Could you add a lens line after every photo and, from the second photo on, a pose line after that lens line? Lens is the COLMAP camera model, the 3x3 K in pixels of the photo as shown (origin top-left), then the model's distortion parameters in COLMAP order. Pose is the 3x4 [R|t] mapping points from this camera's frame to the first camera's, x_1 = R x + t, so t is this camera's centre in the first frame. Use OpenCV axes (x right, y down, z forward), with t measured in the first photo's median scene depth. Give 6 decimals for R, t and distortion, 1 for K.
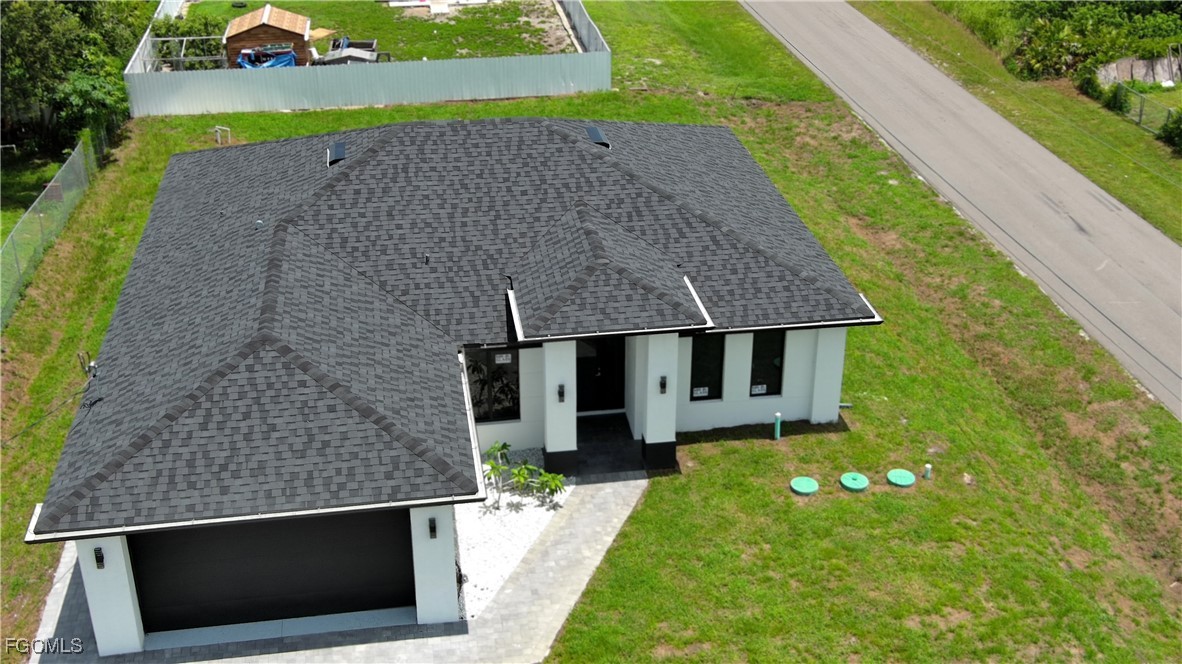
lens RADIAL K [[1347.4, 0, 586.6], [0, 1347.4, 329.7], [0, 0, 1]] dist [0.017204, 0.000000]
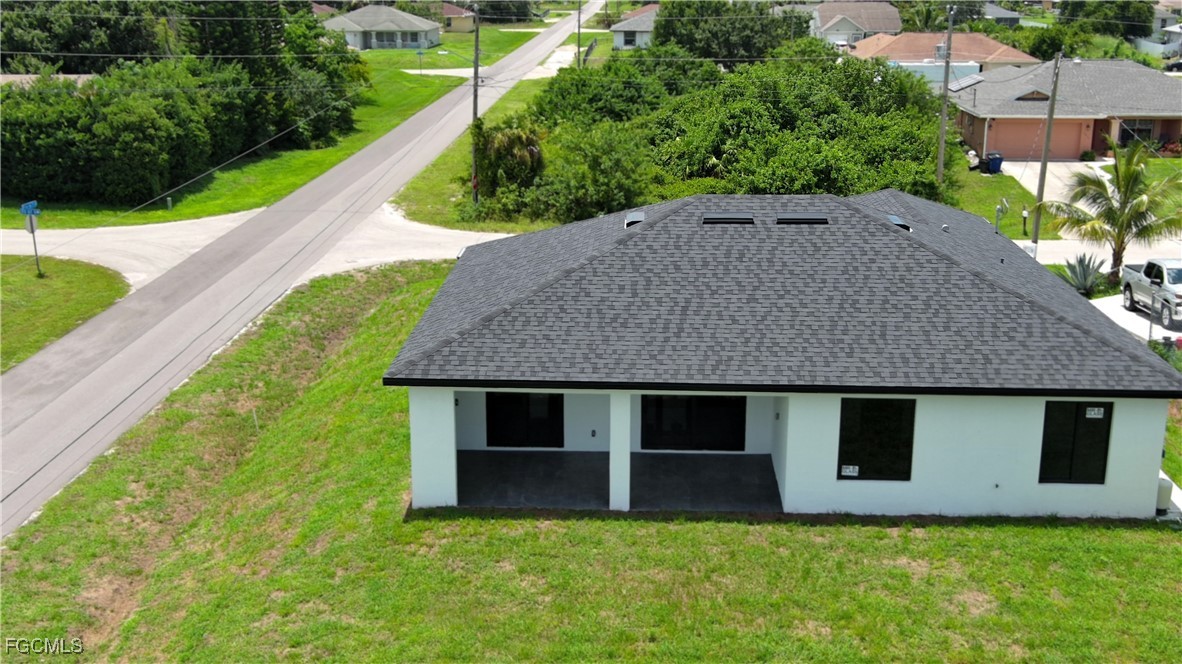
lens RADIAL K [[1347.4, 0, 592.9], [0, 1347.4, 329.4], [0, 0, 1]] dist [0.017204, 0.000000]
pose [[-0.981184, -0.048955, 0.186764, -0.164988], [0.088807, 0.744488, 0.661703, -0.813449], [-0.171437, 0.665838, -0.726133, 1.959568]]
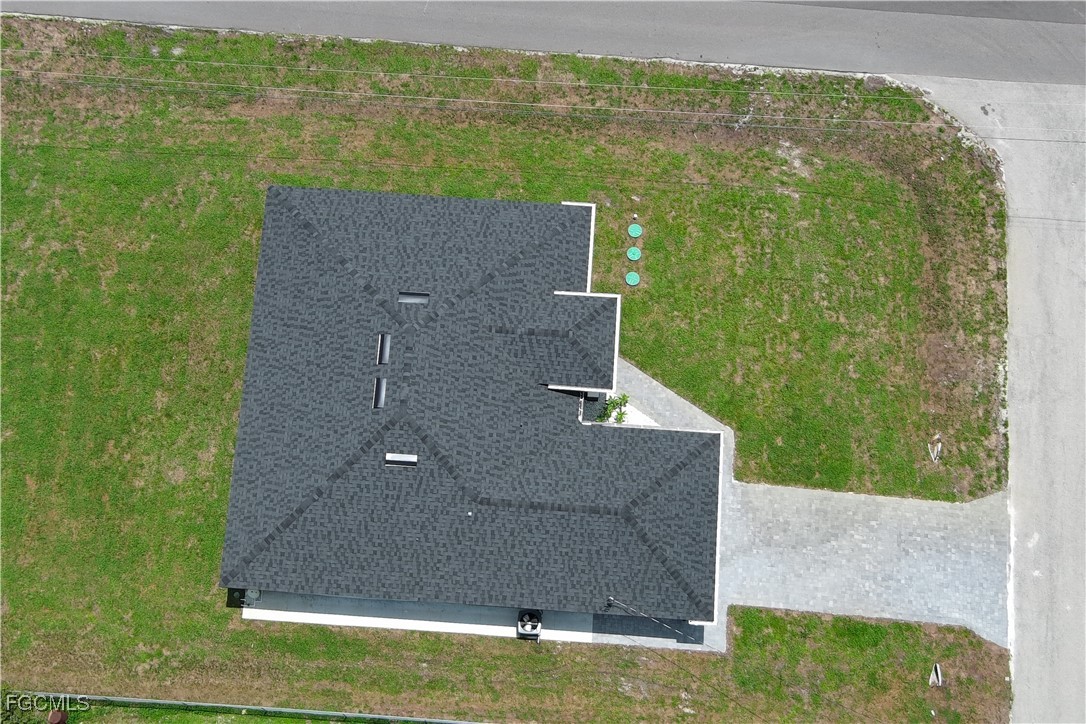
lens RADIAL K [[1685.0, 0, 541.7], [0, 1685.0, 366.4], [0, 0, 1]] dist [0.025304, 0.000000]
pose [[0.218173, -0.937424, 0.271360, -0.617595], [0.435578, 0.342363, 0.832502, -1.836843], [-0.873311, -0.063431, 0.483016, -0.073843]]
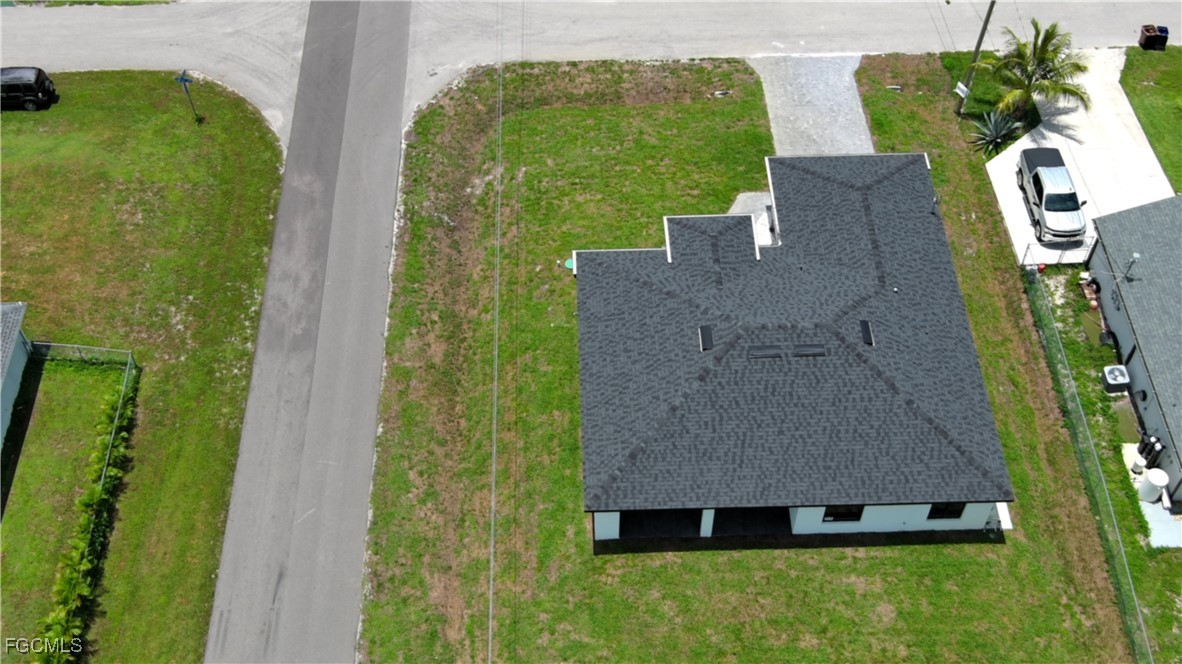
lens RADIAL K [[1347.4, 0, 587.3], [0, 1347.4, 331.6], [0, 0, 1]] dist [0.017204, 0.000000]
pose [[-0.992503, -0.091080, 0.081494, 0.020534], [0.061393, 0.205019, 0.976831, -1.892499], [-0.105678, 0.974511, -0.197890, 1.463457]]
